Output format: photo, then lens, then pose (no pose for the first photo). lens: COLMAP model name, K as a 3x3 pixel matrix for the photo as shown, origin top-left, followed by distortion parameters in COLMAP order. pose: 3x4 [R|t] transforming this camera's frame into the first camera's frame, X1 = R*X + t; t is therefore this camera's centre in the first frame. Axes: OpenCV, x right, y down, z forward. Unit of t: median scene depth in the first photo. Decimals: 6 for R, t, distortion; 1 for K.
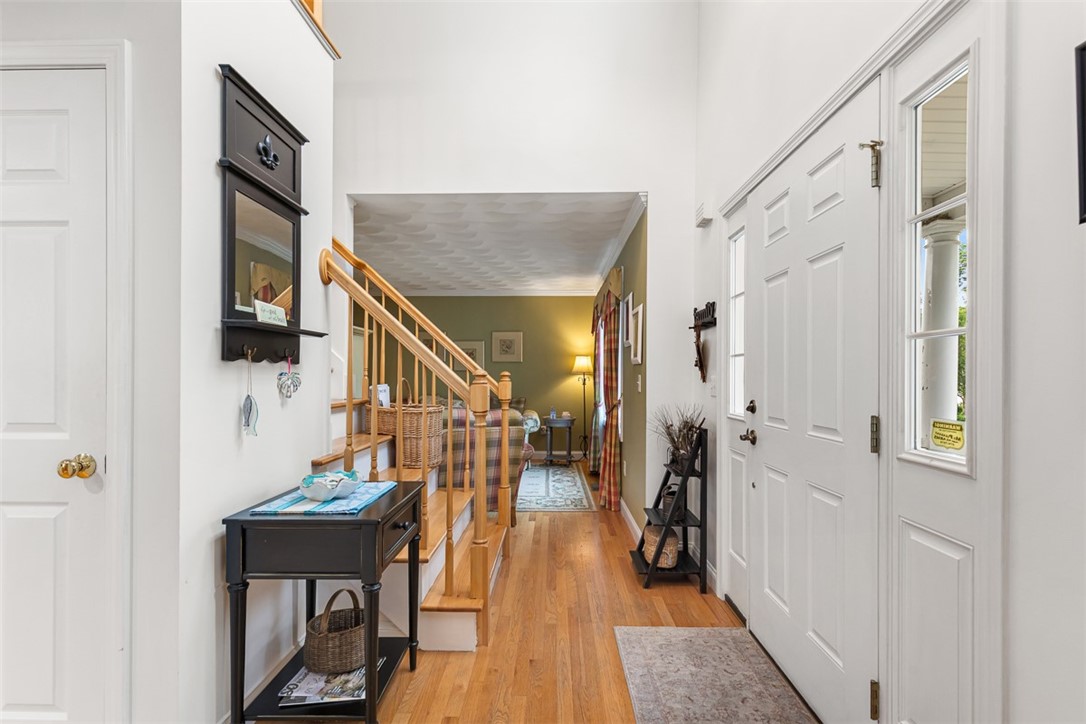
lens RADIAL K [[492.9, 0, 545.4], [0, 492.9, 370.3], [0, 0, 1]] dist [0.009113, -0.002819]
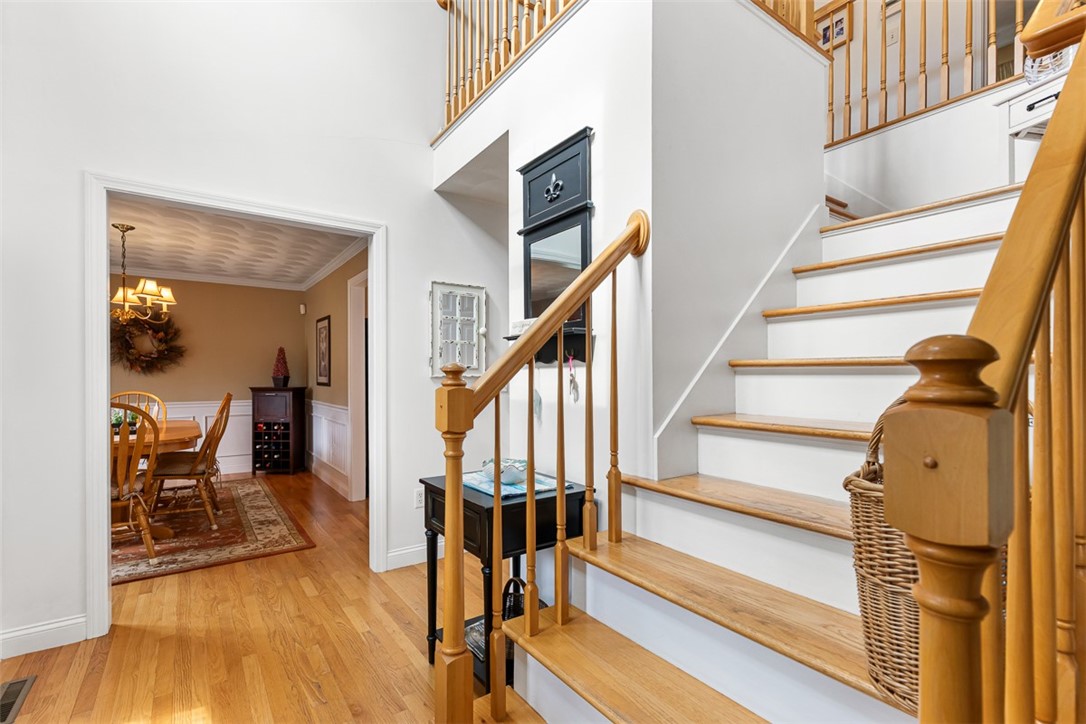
lens RADIAL K [[492.9, 0, 542.0], [0, 492.9, 373.3], [0, 0, 1]] dist [0.009113, -0.002819]
pose [[-0.803633, -0.003313, -0.595116, 0.175320], [0.005238, 0.999906, -0.012640, 0.024451], [0.595102, -0.013276, -0.803540, 1.941482]]
